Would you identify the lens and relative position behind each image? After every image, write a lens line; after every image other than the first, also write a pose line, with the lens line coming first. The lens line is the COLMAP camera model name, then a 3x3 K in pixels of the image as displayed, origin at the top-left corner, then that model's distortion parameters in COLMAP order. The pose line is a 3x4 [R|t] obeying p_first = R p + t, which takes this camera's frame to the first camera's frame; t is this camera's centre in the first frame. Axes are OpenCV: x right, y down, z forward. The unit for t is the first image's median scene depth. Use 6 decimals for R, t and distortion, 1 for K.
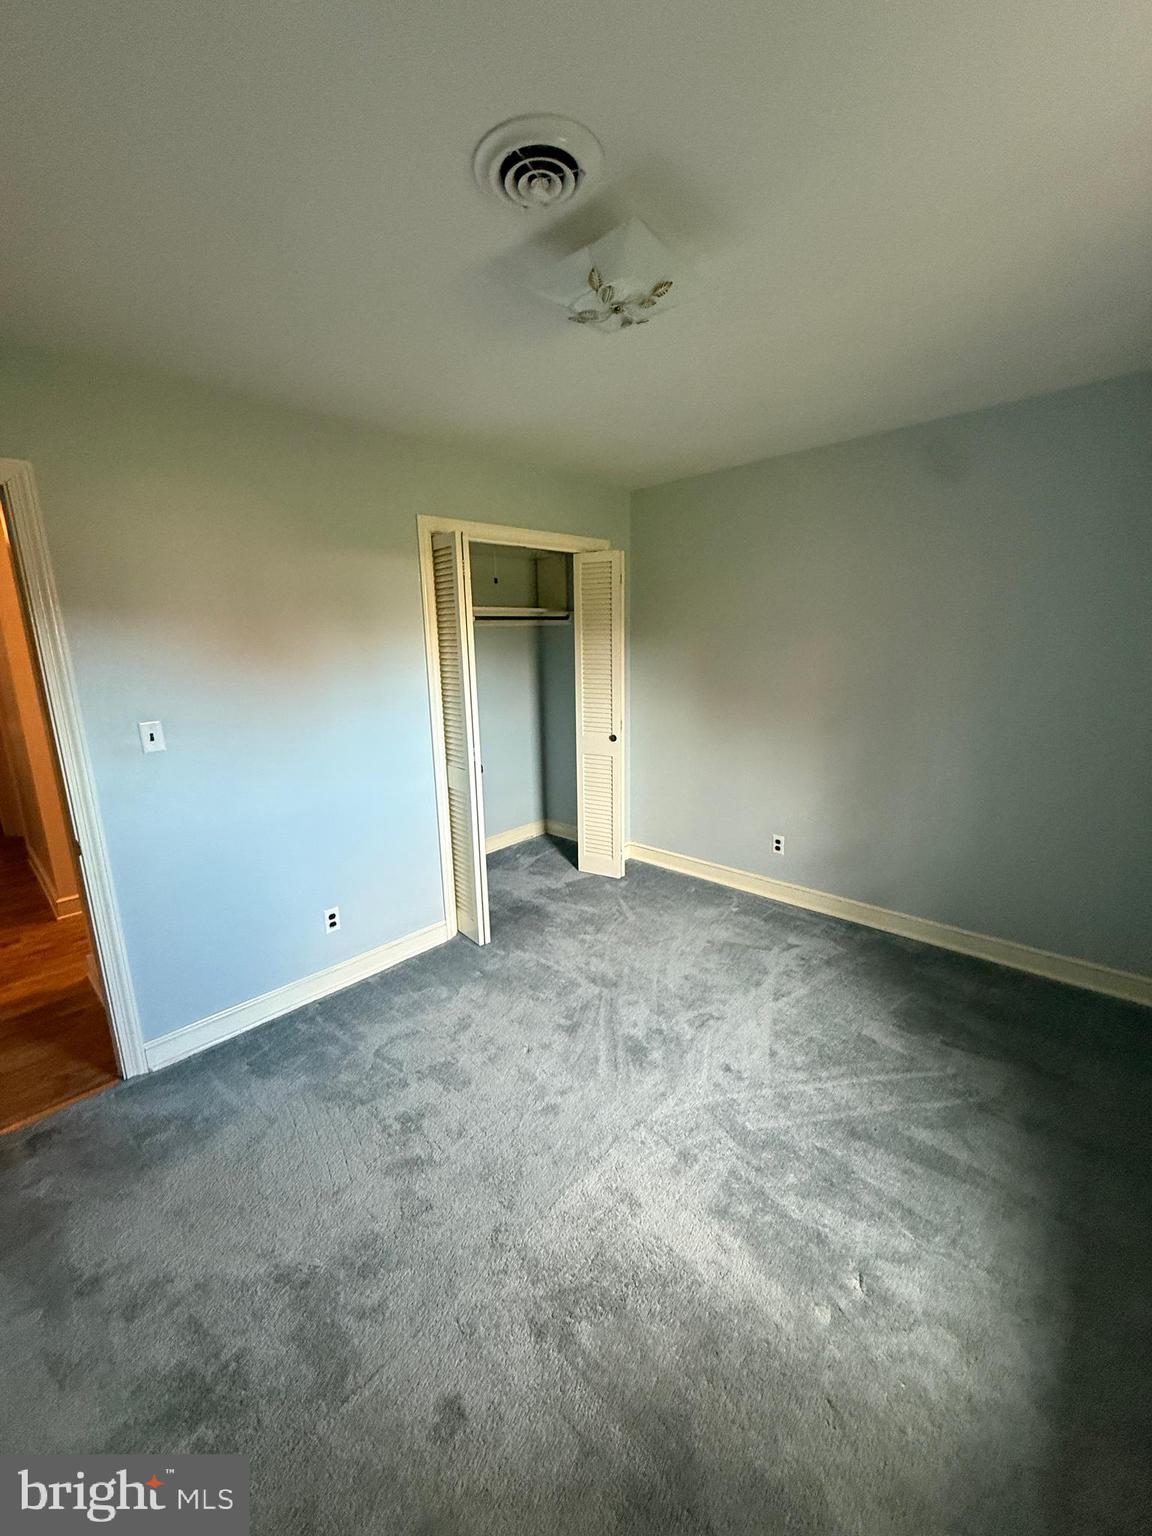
lens RADIAL K [[613.1, 0, 572.2], [0, 613.1, 760.9], [0, 0, 1]] dist [-0.000132, -0.000150]
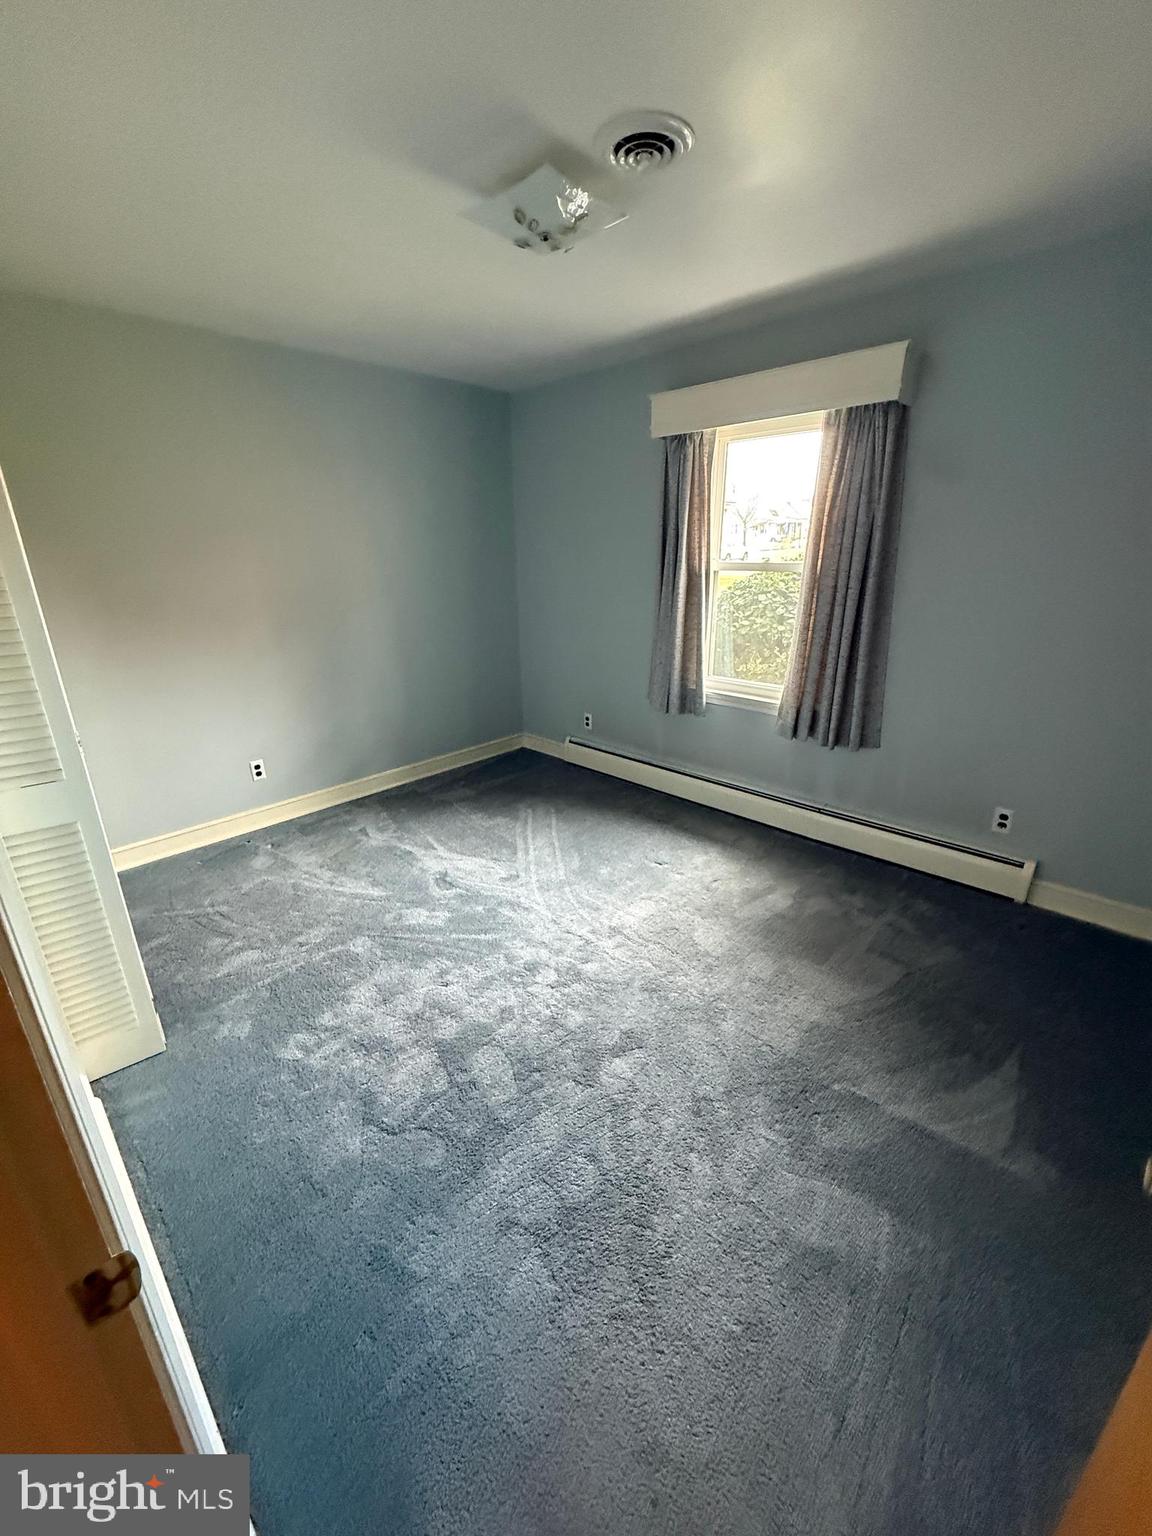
lens RADIAL K [[612.9, 0, 576.0], [0, 612.9, 768.0], [0, 0, 1]] dist [0.001486, -0.000252]
pose [[0.008815, -0.316475, 0.948560, -0.875860], [0.215832, 0.926839, 0.307223, -0.081952], [-0.976391, 0.202021, 0.076476, 0.682919]]
